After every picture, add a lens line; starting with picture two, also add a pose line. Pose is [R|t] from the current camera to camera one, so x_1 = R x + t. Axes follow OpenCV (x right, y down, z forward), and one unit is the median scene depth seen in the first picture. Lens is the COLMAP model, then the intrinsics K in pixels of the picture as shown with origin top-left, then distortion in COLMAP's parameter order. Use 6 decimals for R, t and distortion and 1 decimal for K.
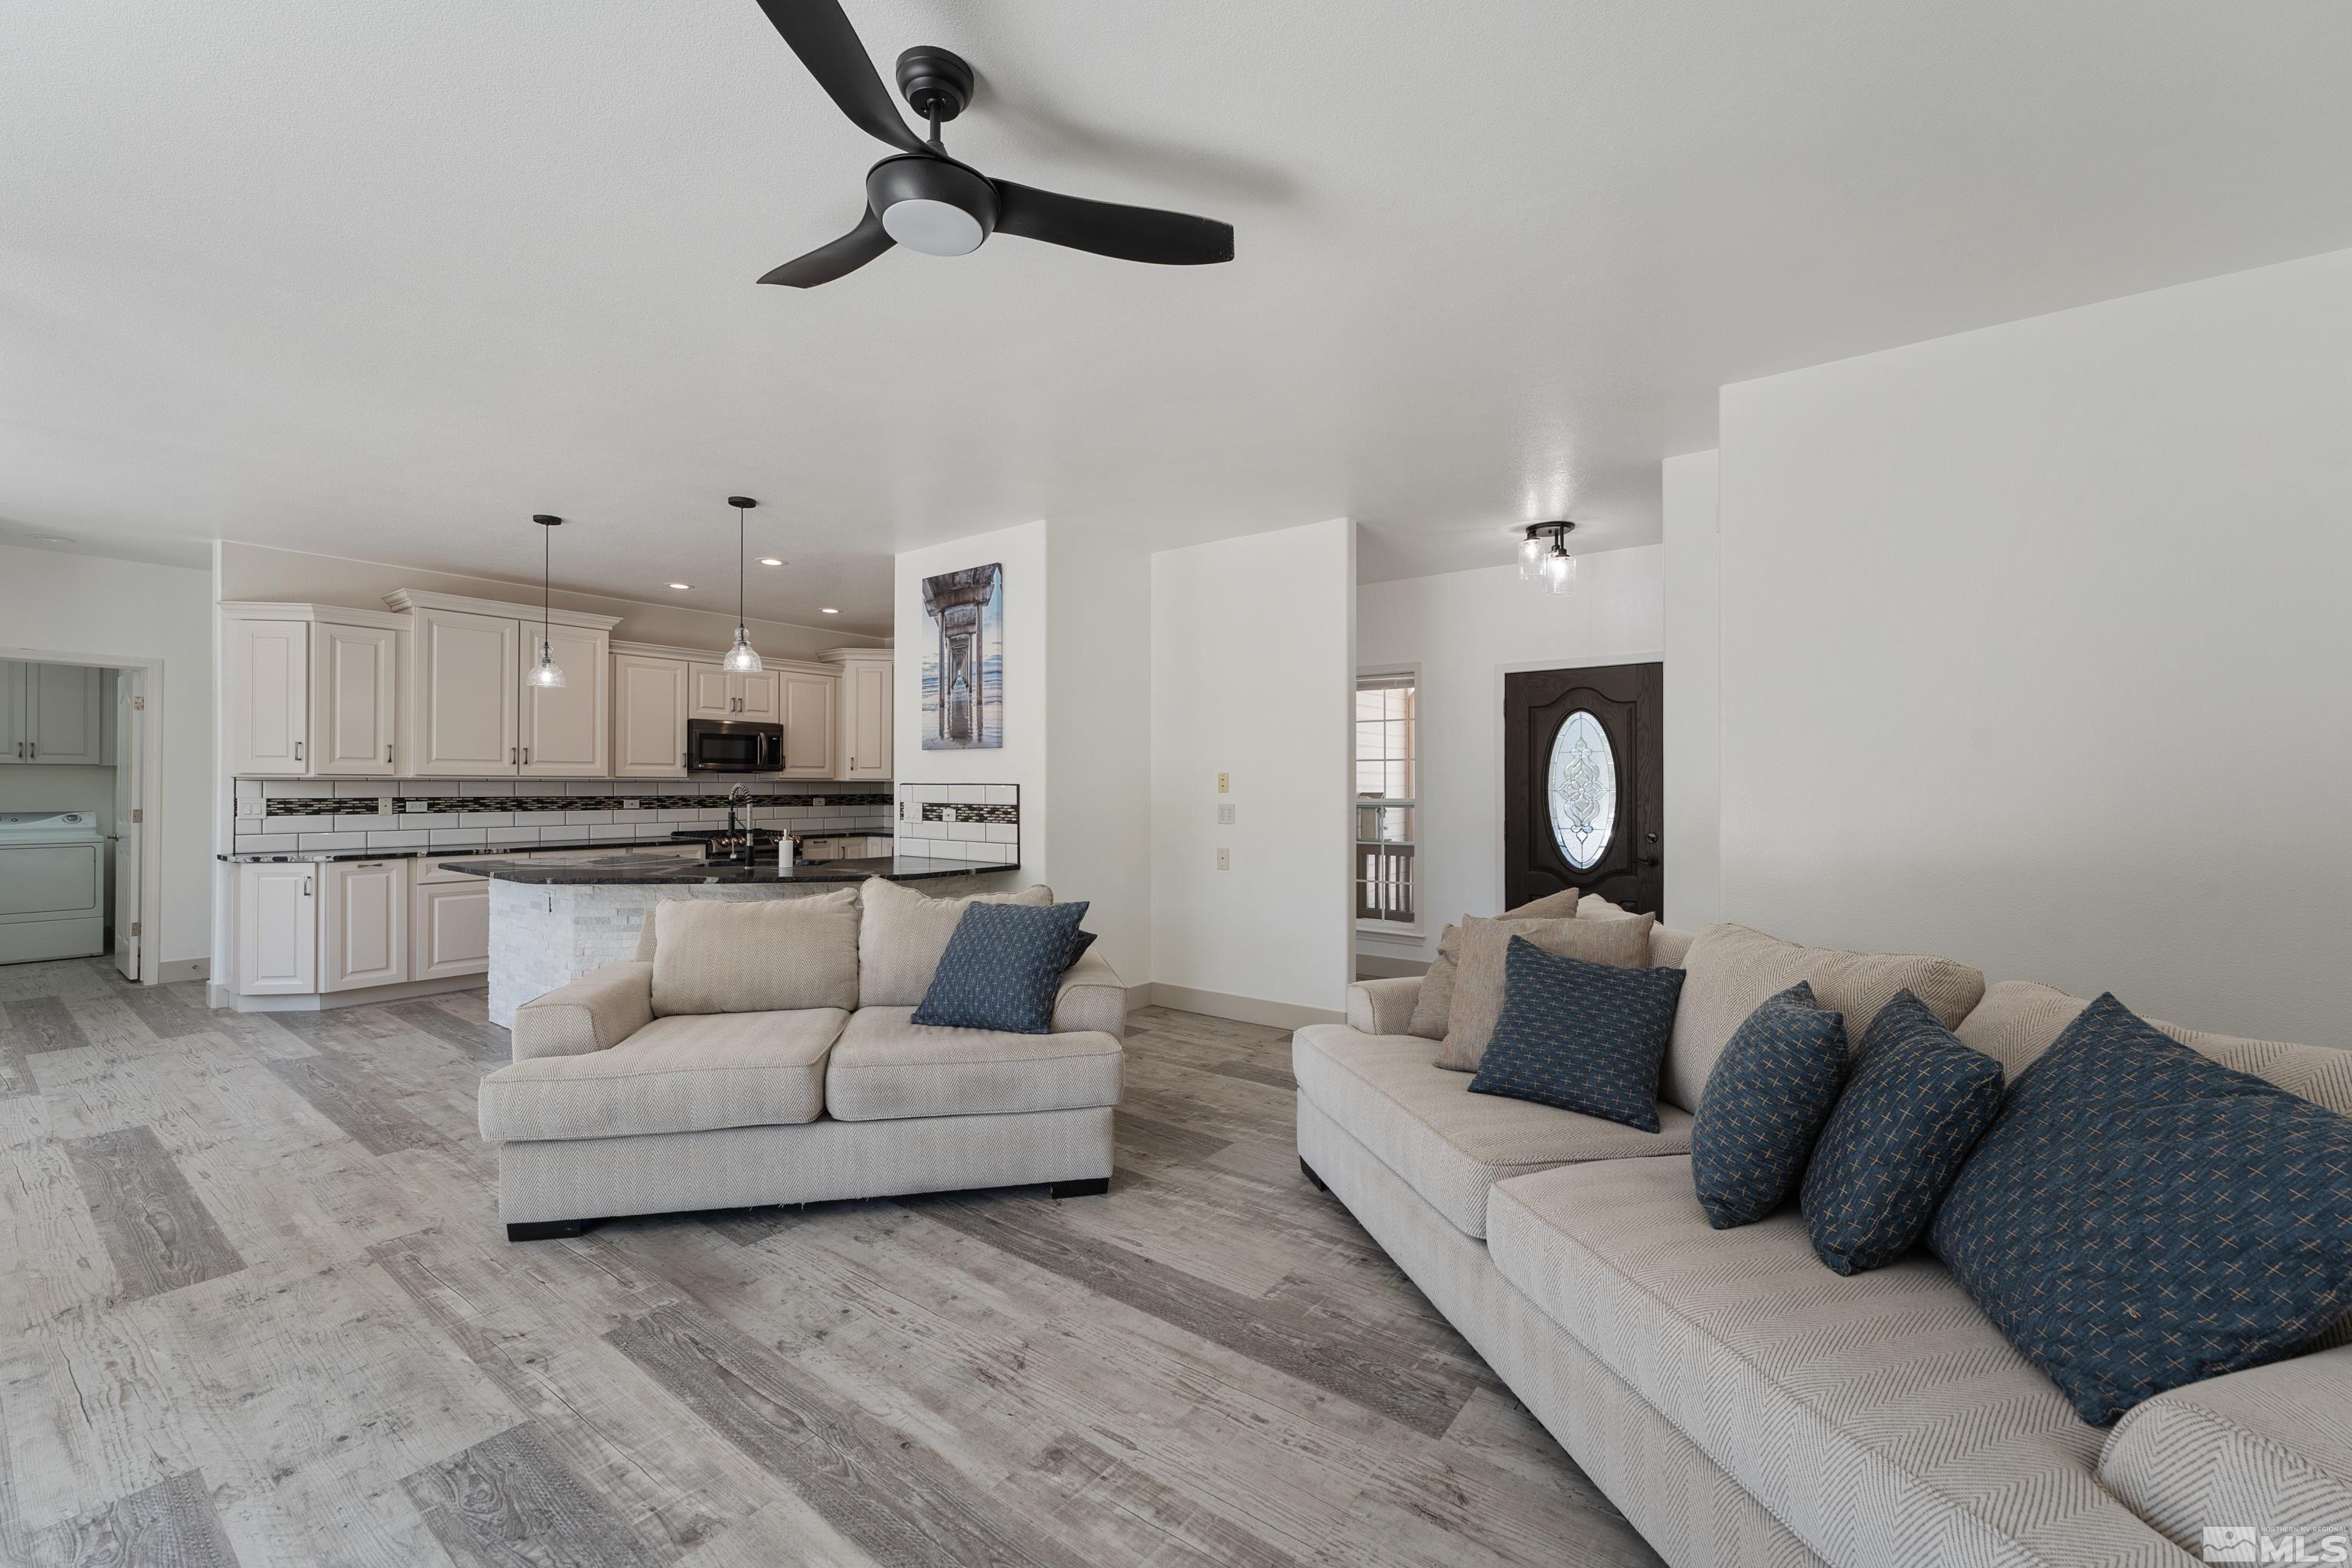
lens RADIAL K [[954.9, 0, 1172.2], [0, 954.9, 783.5], [0, 0, 1]] dist [0.002383, 0.000091]
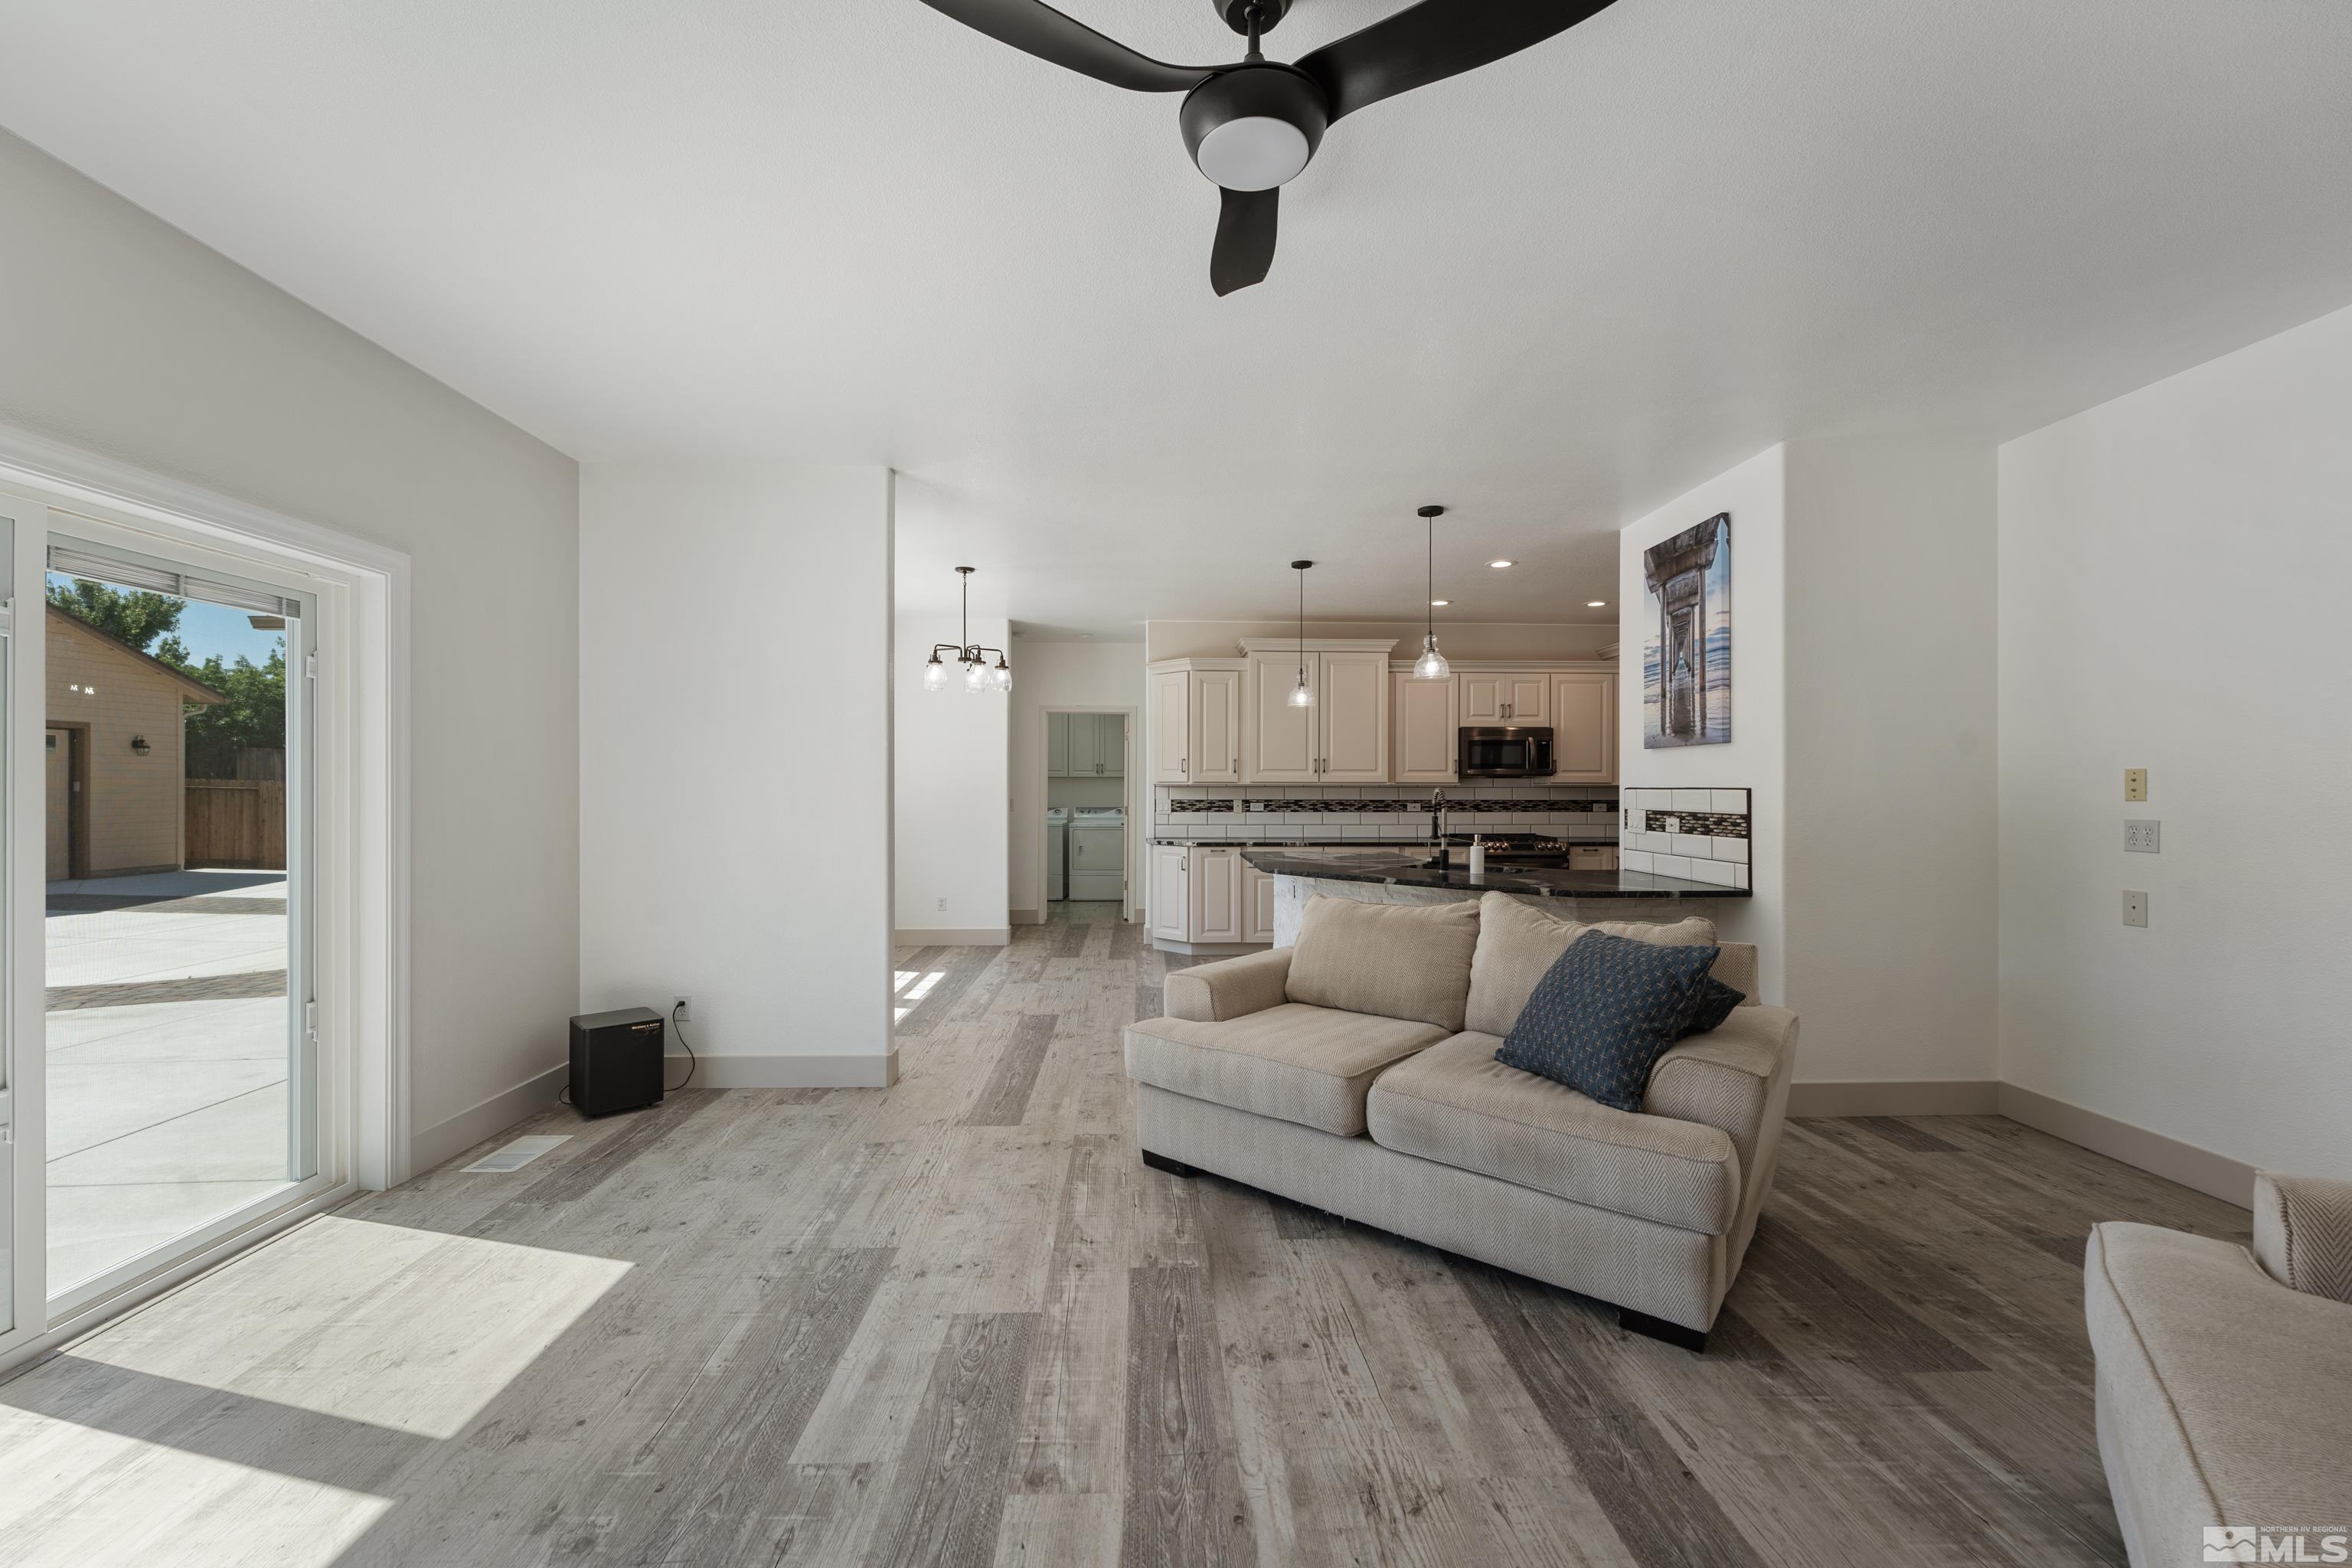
lens RADIAL K [[936.6, 0, 1174.8], [0, 936.6, 790.0], [0, 0, 1]] dist [0.000886, -0.000199]
pose [[0.633965, -0.000890, -0.773361, 0.127846], [0.001822, 0.999998, 0.000343, 0.001013], [0.773360, -0.001627, 0.633965, 0.136819]]
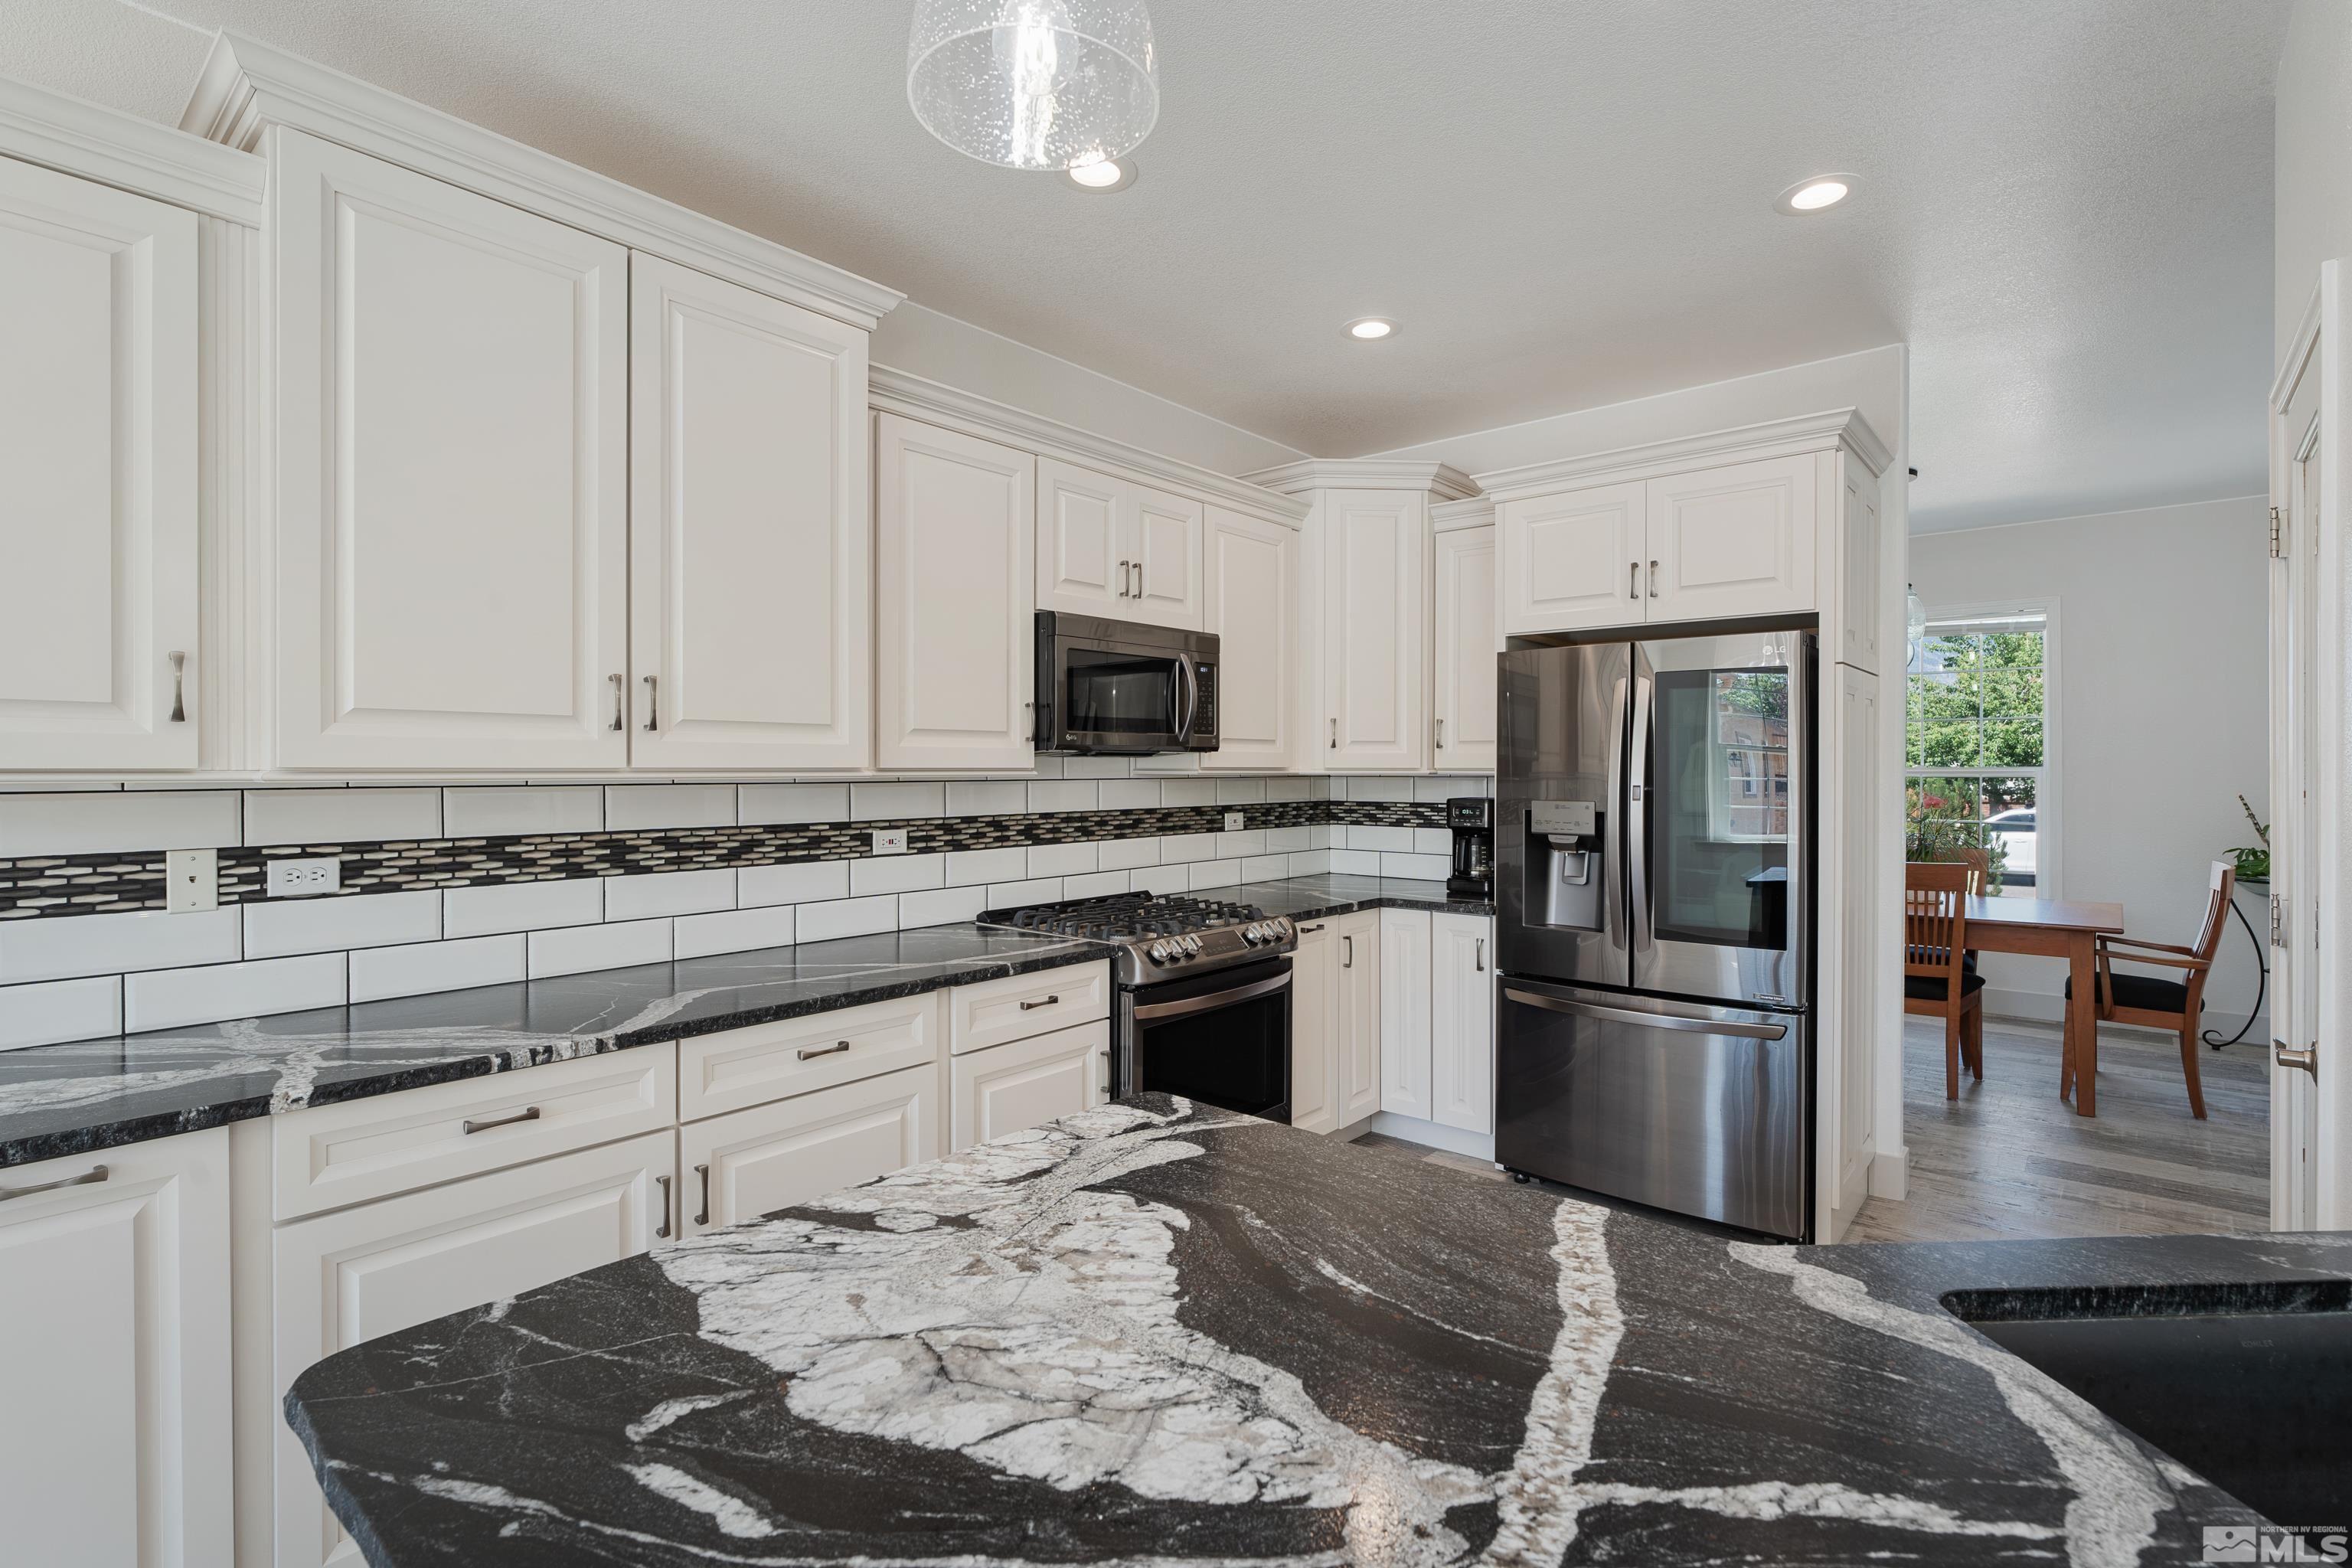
lens RADIAL K [[1101.8, 0, 1174.1], [0, 1101.8, 770.4], [0, 0, 1]] dist [-0.001654, -0.000341]
pose [[0.997859, -0.004124, -0.065271, -0.576485], [0.004362, 0.999984, 0.003500, -0.009718], [0.065256, -0.003778, 0.997861, 0.782800]]
